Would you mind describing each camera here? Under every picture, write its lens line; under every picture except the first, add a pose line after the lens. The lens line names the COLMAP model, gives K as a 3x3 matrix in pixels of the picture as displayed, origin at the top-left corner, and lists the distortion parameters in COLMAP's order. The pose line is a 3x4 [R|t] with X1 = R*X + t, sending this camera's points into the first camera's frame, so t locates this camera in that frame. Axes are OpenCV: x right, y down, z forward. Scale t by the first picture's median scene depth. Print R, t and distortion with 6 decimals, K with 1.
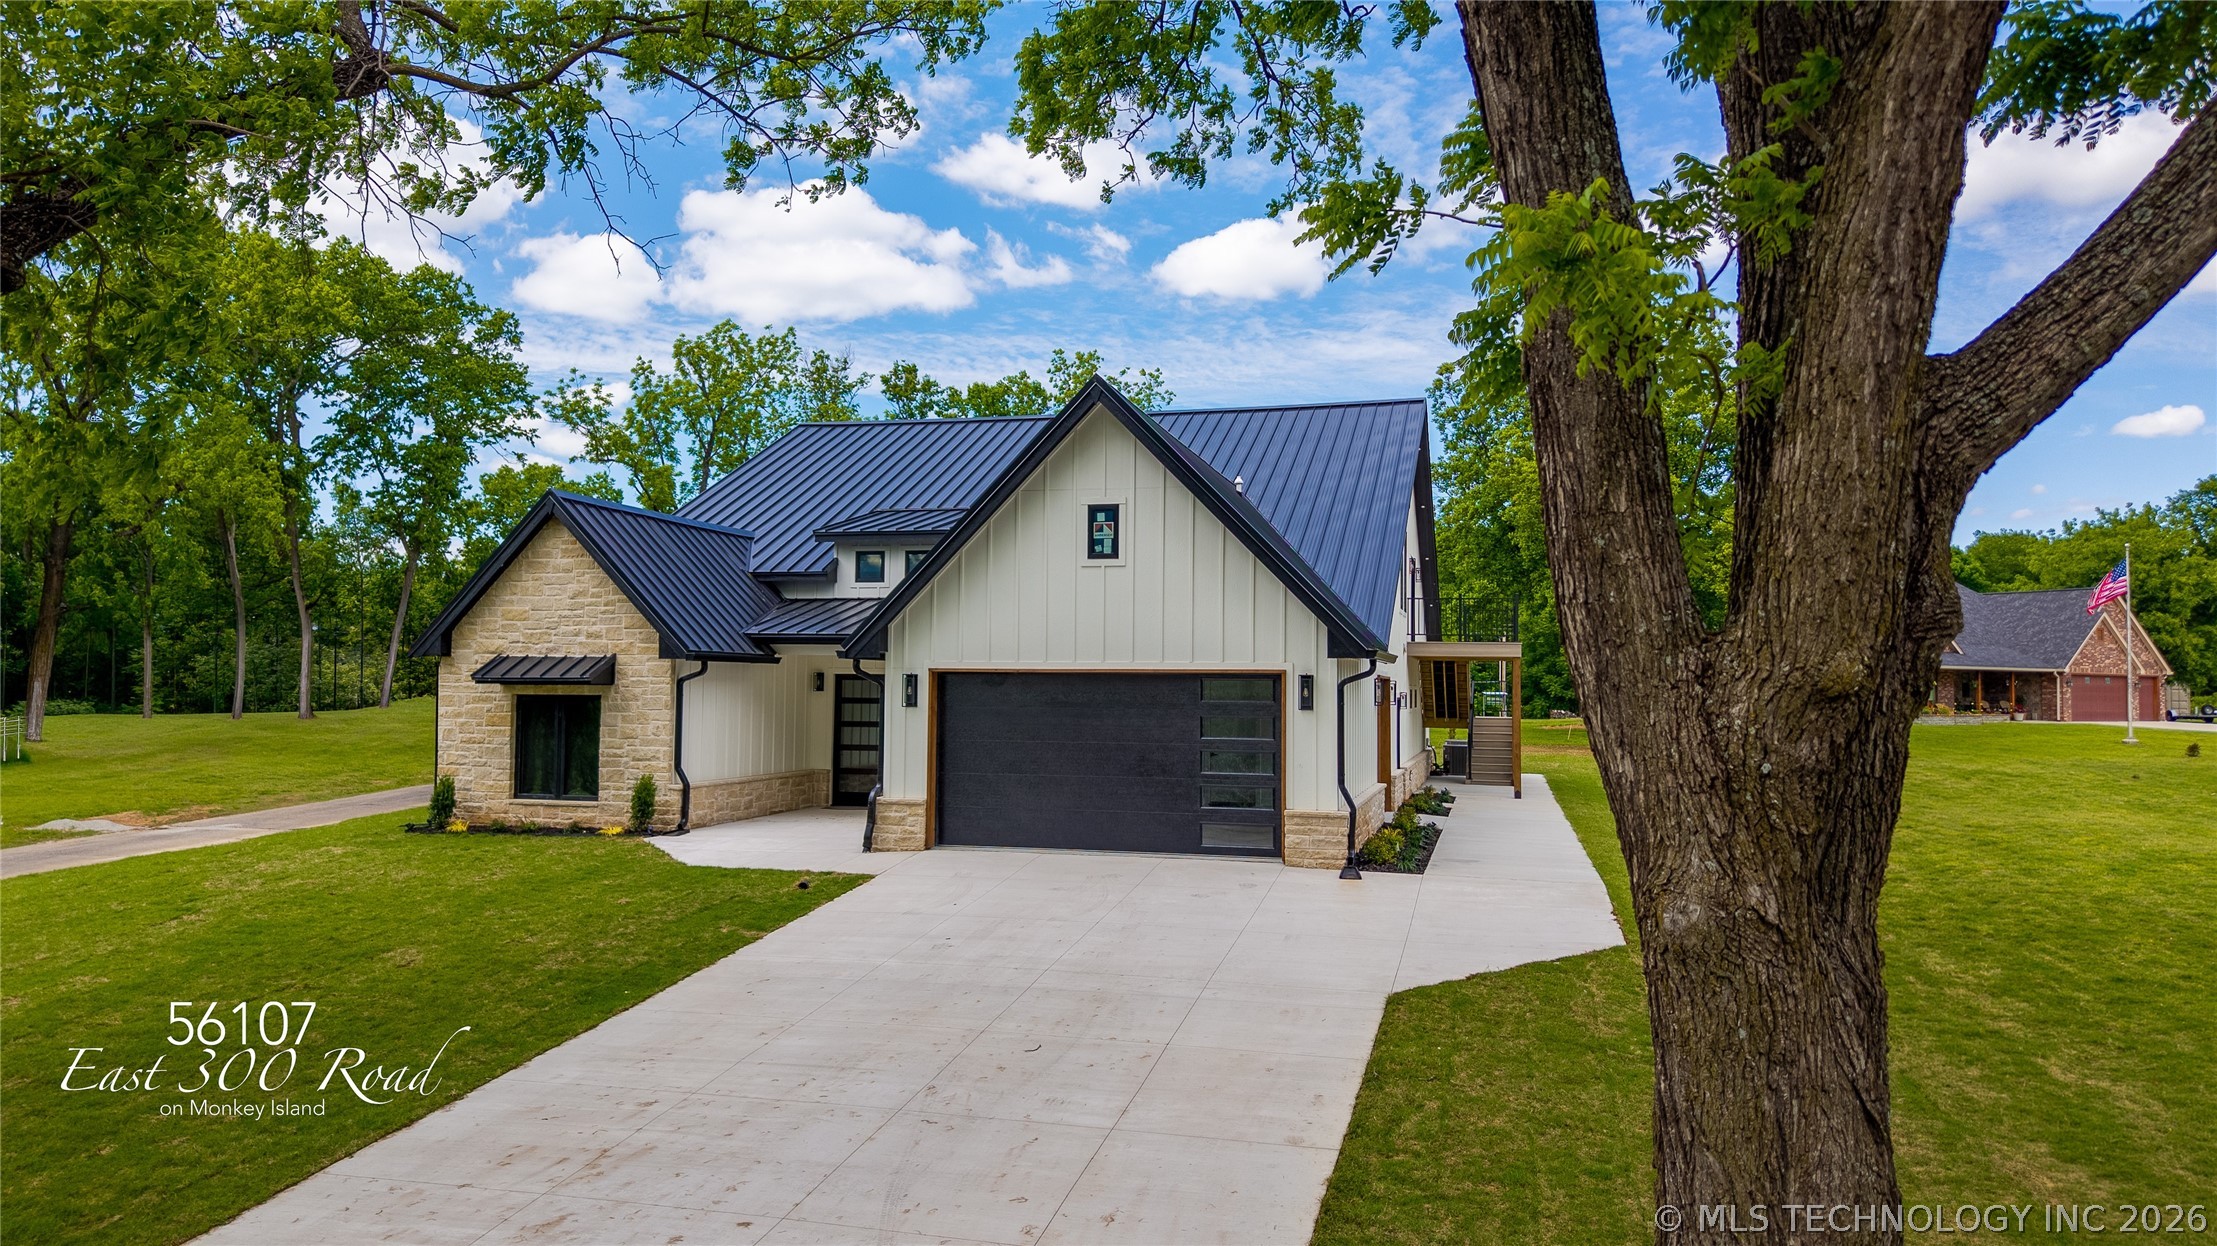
lens RADIAL K [[1503.9, 0, 1086.9], [0, 1503.9, 630.6], [0, 0, 1]] dist [0.059888, -0.049840]
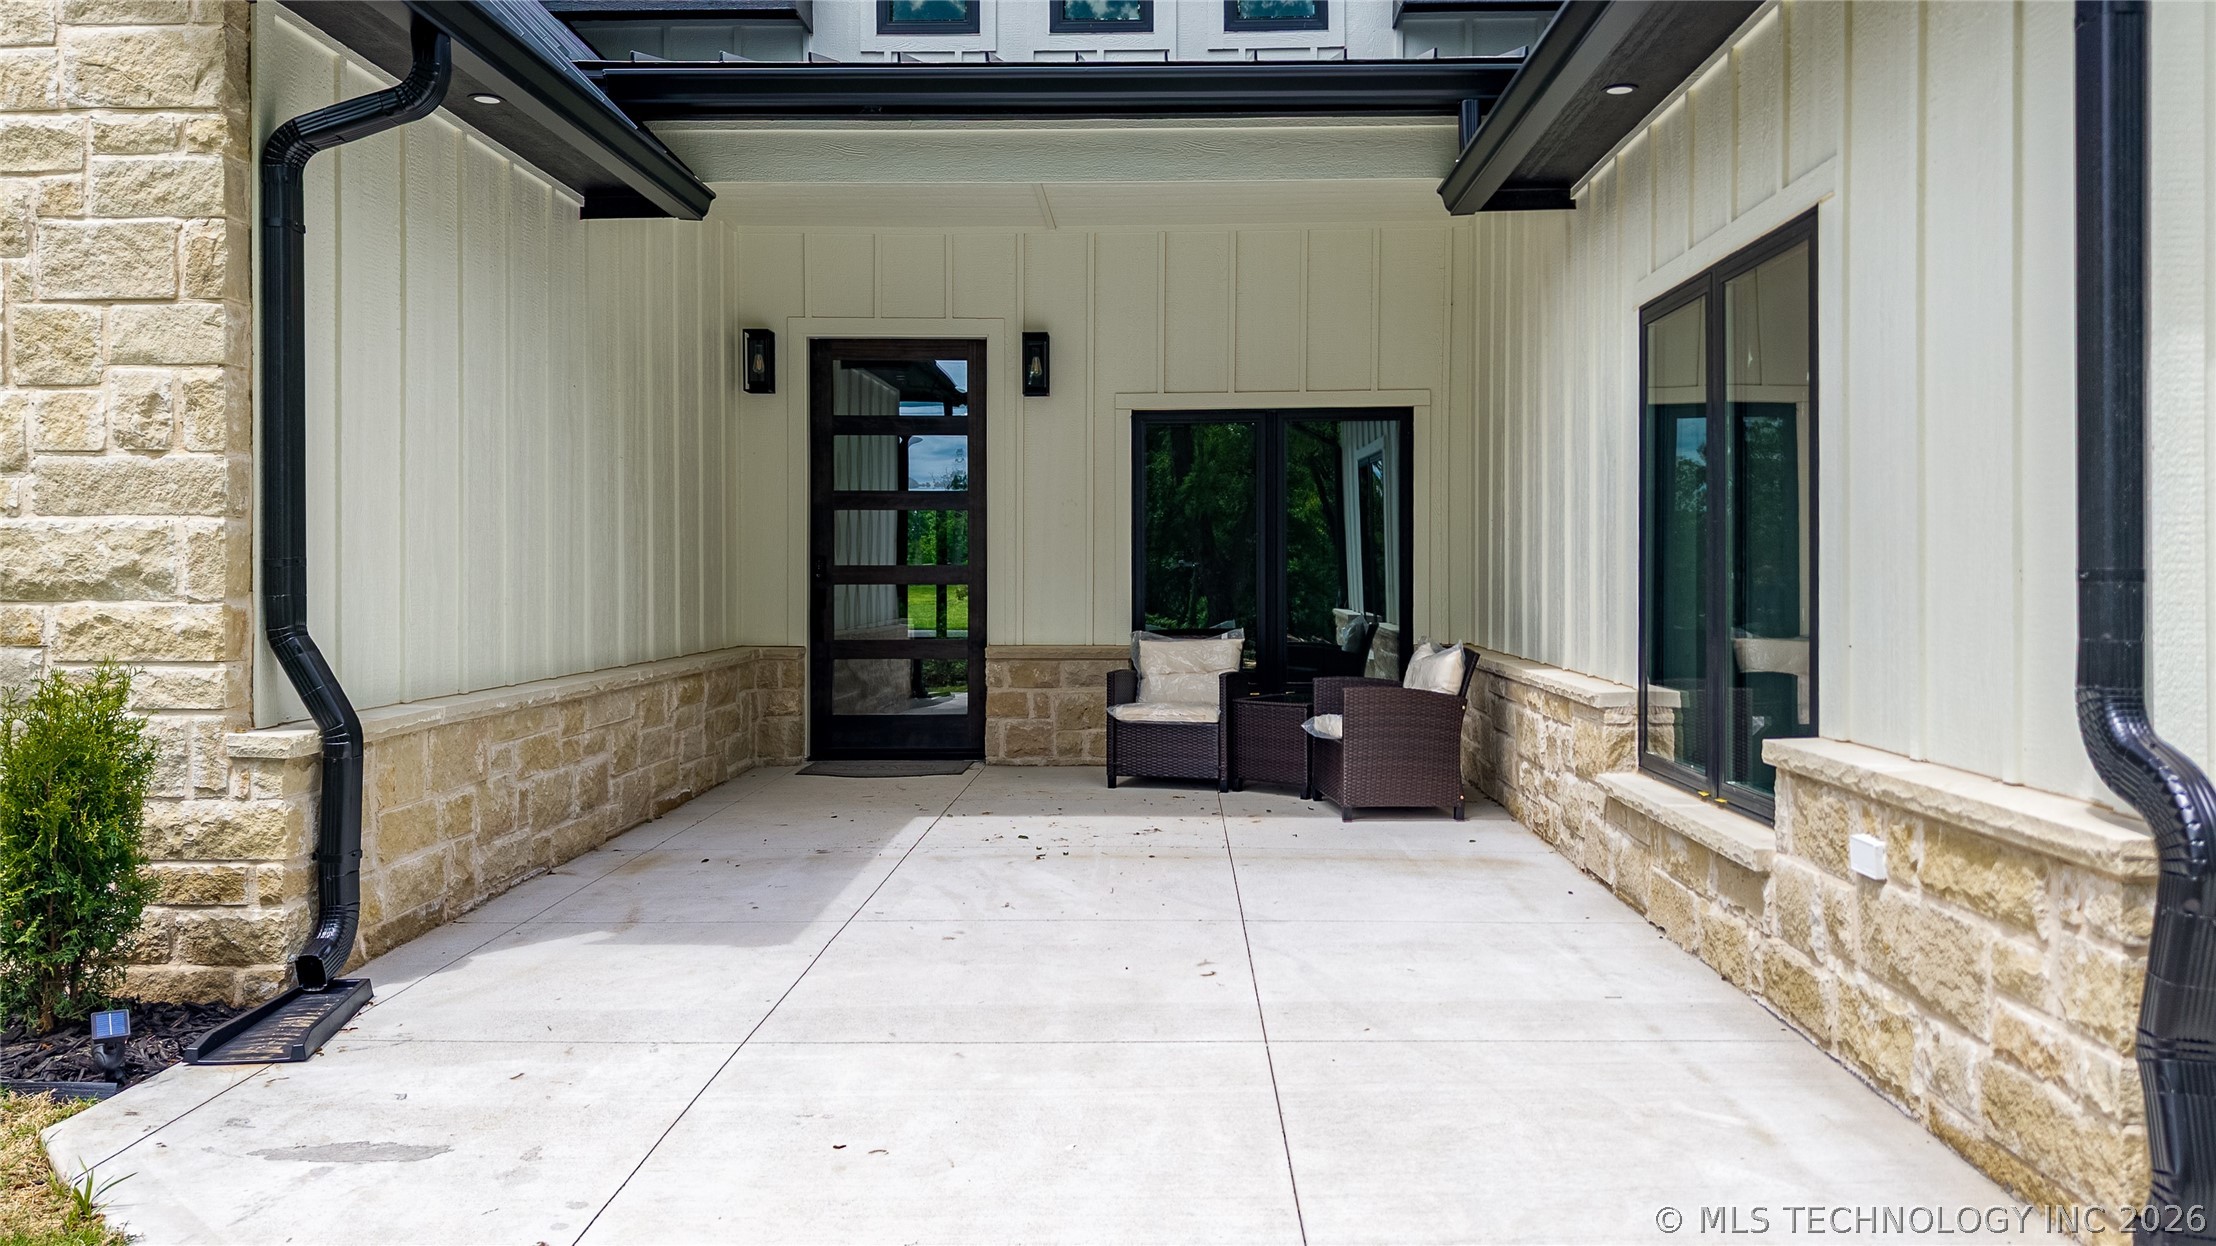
lens RADIAL K [[1590.7, 0, 1148.7], [0, 1590.7, 586.5], [0, 0, 1]] dist [-0.002839, -0.004011]
pose [[0.967194, -0.013314, 0.253690, -0.246070], [0.000538, 0.998731, 0.050366, 0.084601], [-0.254039, -0.048577, 0.965973, 0.888785]]
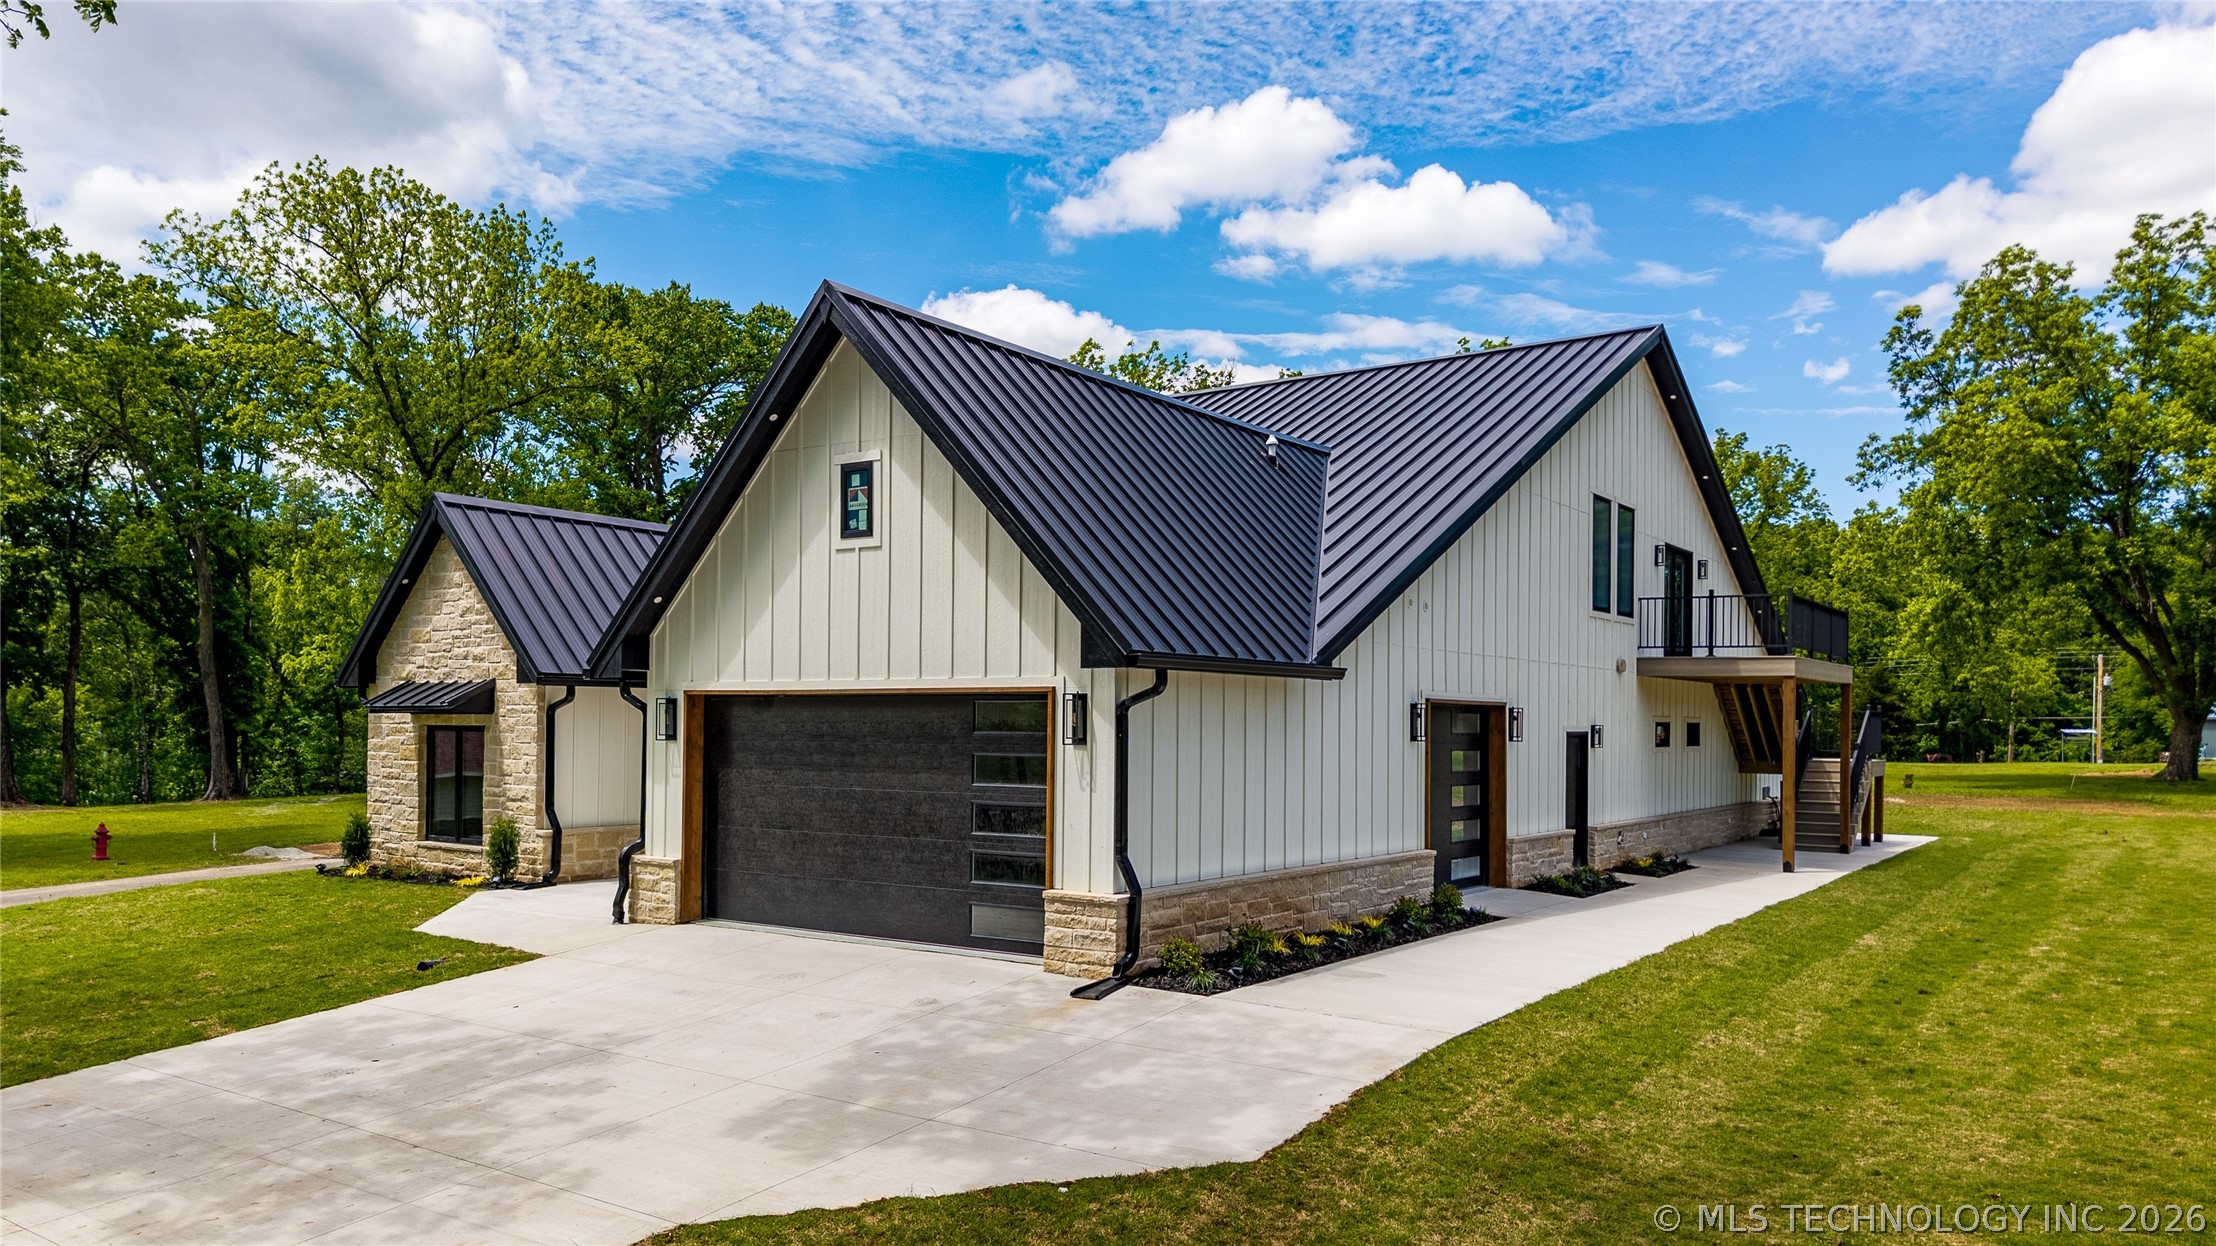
lens RADIAL K [[1547.9, 0, 1128.5], [0, 1547.9, 679.1], [0, 0, 1]] dist [-0.006270, -0.002078]
pose [[0.943989, -0.017251, -0.329526, 0.367460], [0.023266, 0.999627, 0.014317, 0.012916], [0.329156, -0.021182, 0.944038, 0.317182]]
